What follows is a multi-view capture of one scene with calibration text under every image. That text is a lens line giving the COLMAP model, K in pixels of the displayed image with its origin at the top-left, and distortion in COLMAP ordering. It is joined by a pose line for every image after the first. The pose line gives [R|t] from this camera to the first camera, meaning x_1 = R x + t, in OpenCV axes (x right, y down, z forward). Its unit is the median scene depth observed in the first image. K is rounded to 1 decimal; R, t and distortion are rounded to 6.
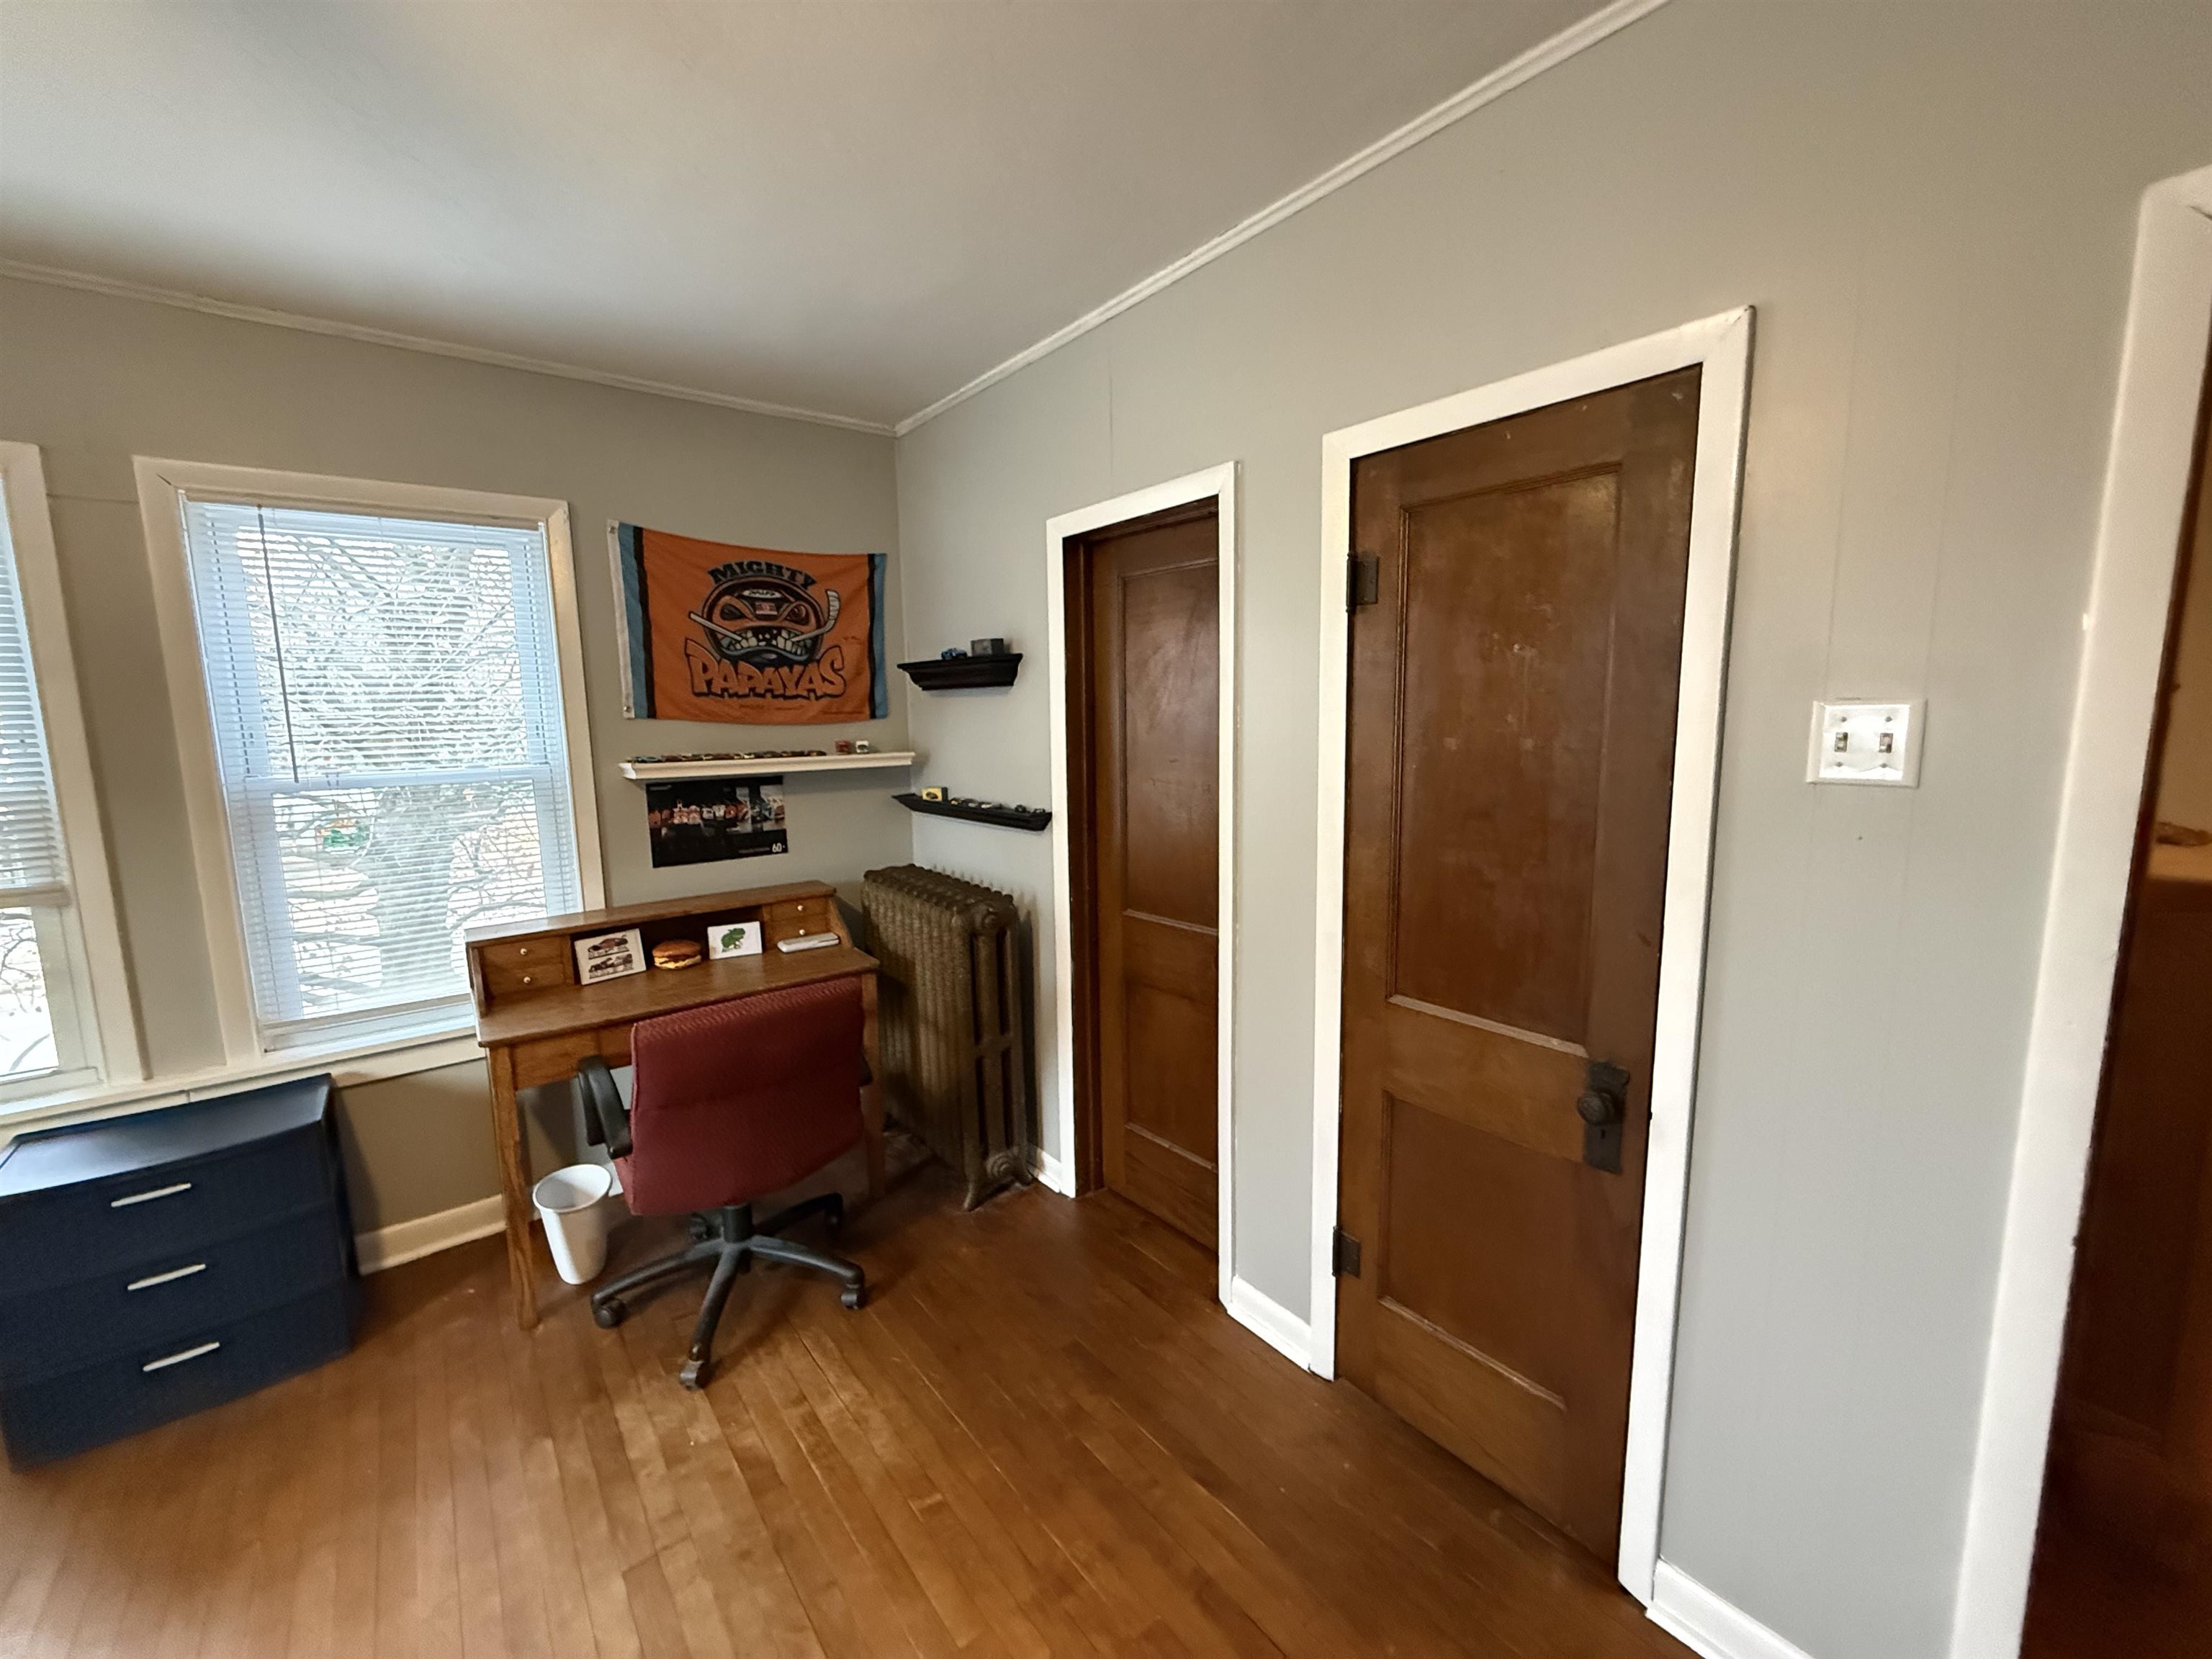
lens RADIAL K [[875.5, 0, 1097.5], [0, 875.5, 830.8], [0, 0, 1]] dist [-0.003644, -0.000116]
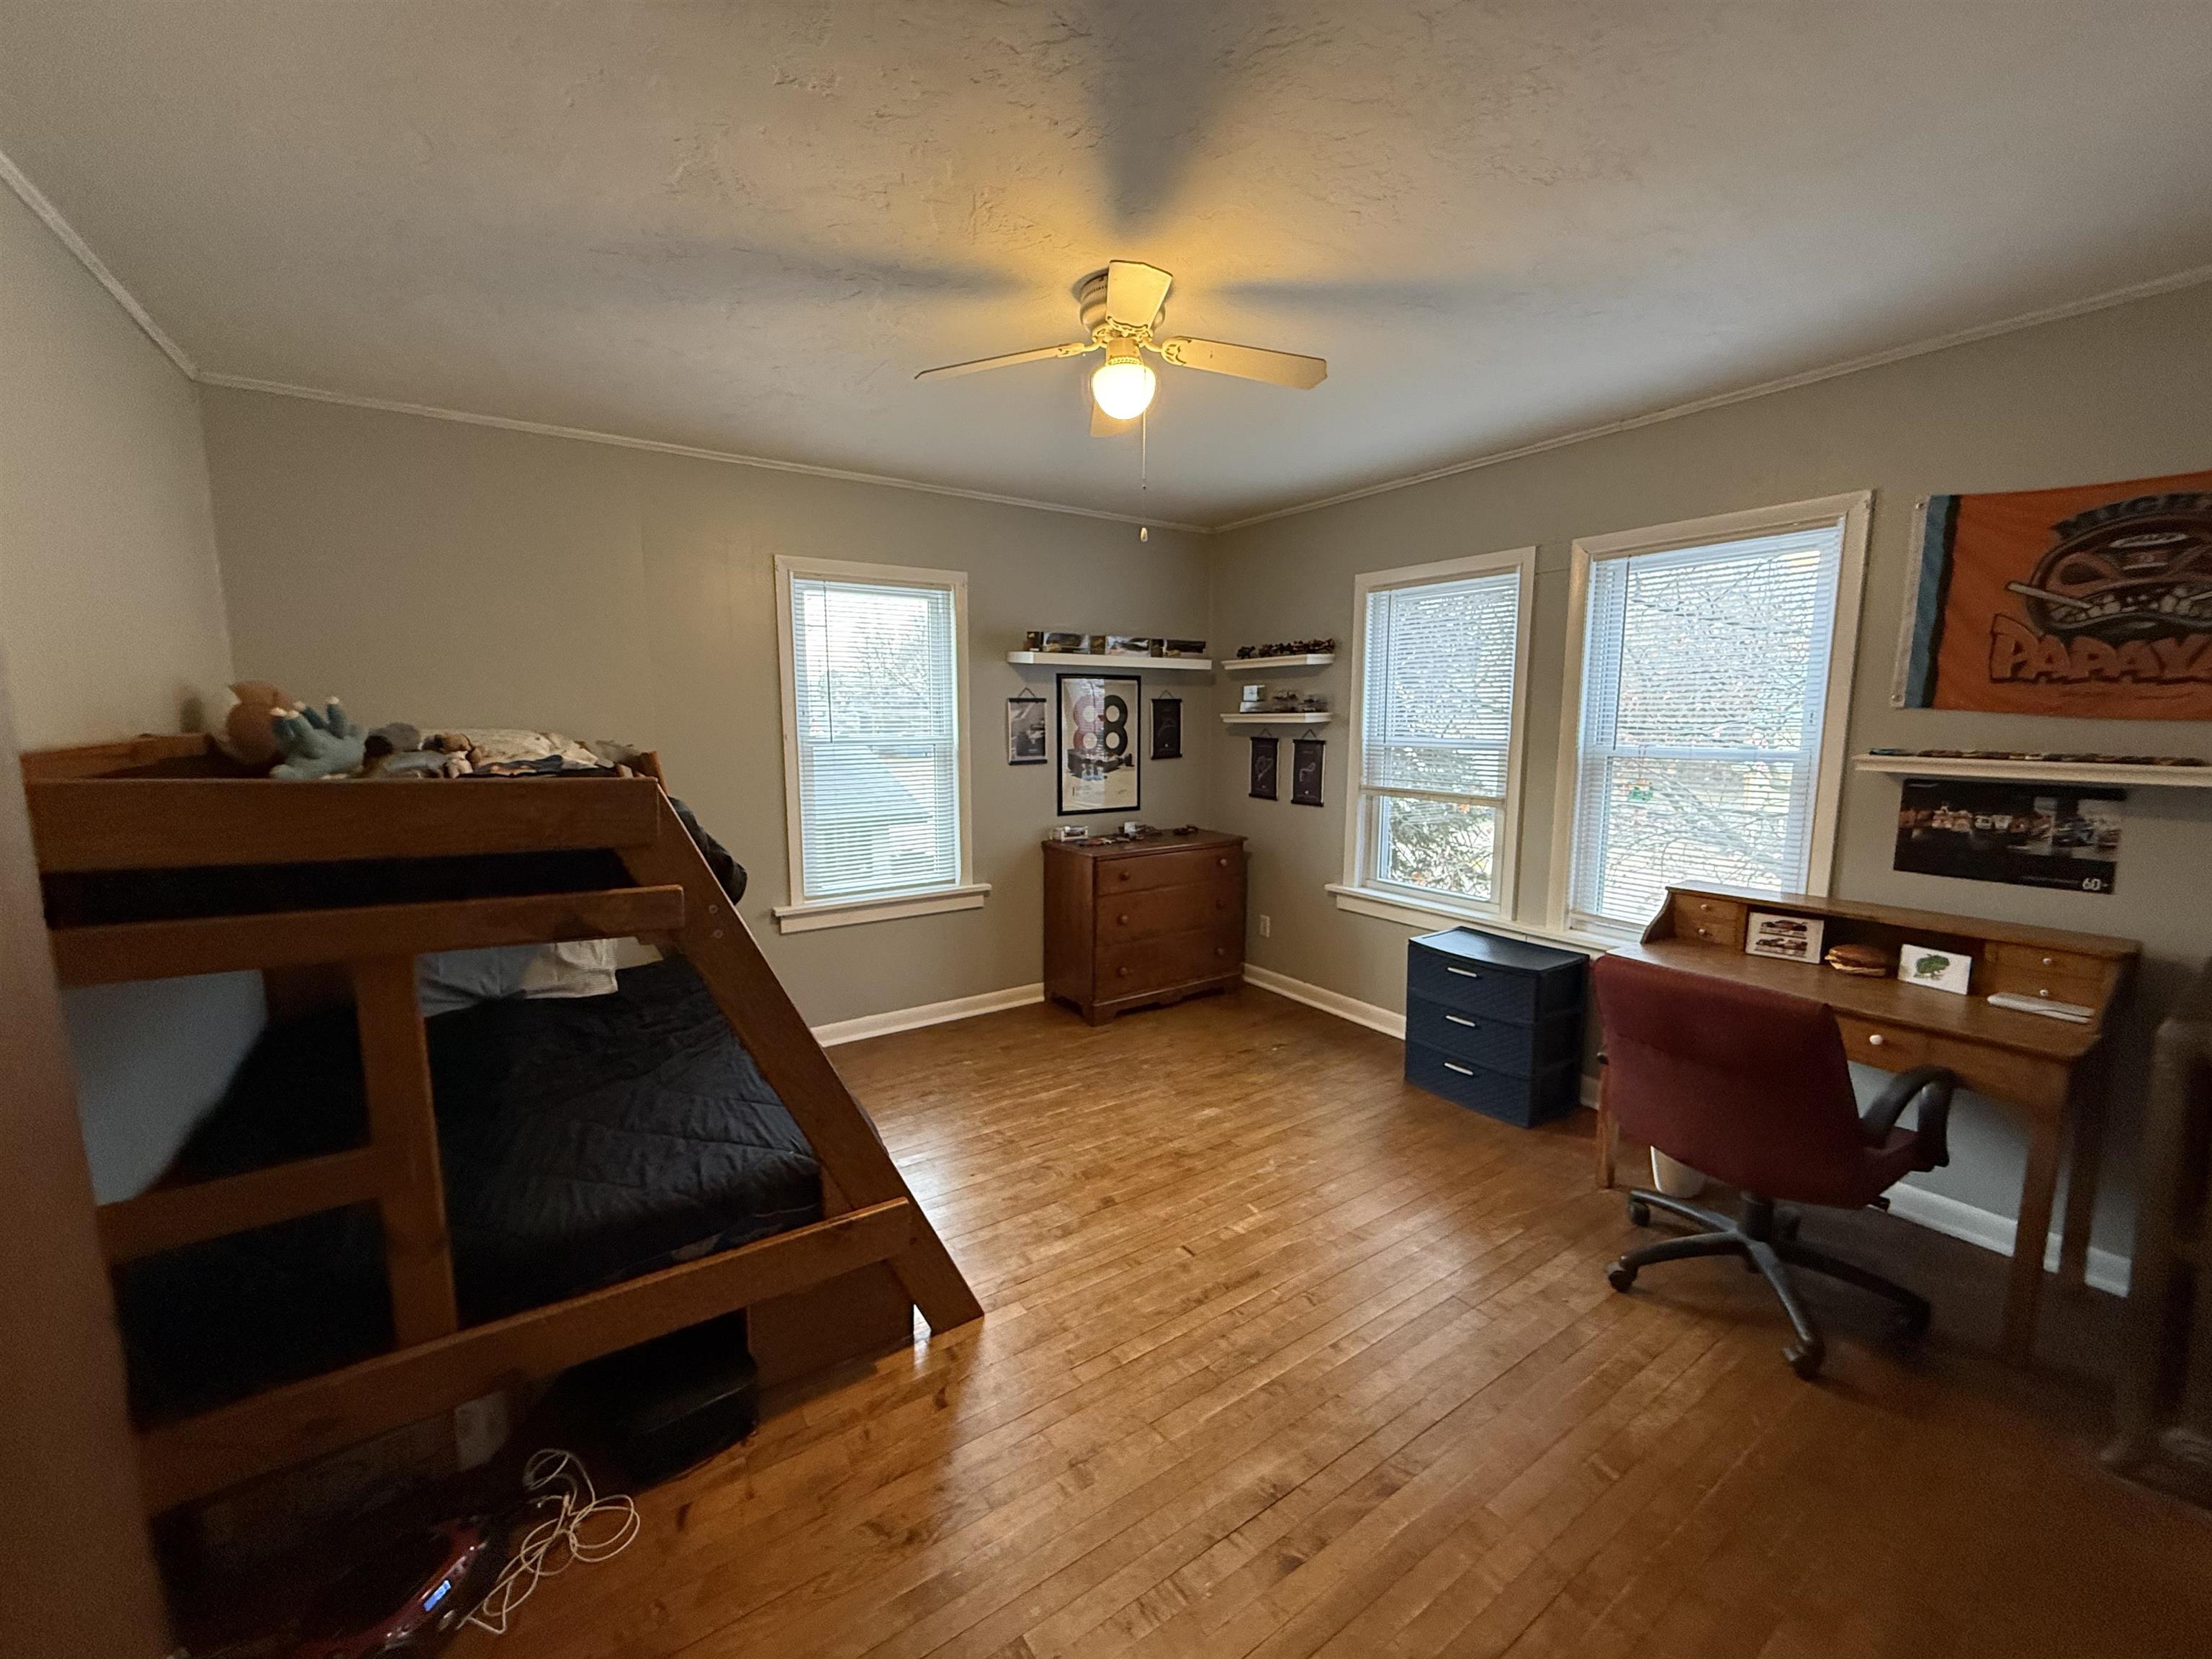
lens RADIAL K [[875.5, 0, 1095.8], [0, 875.5, 827.9], [0, 0, 1]] dist [-0.003644, -0.000116]
pose [[-0.075381, 0.149462, -0.985890, 0.464295], [-0.130472, 0.978725, 0.158352, -0.037550], [0.988582, 0.140568, -0.054277, 0.213669]]
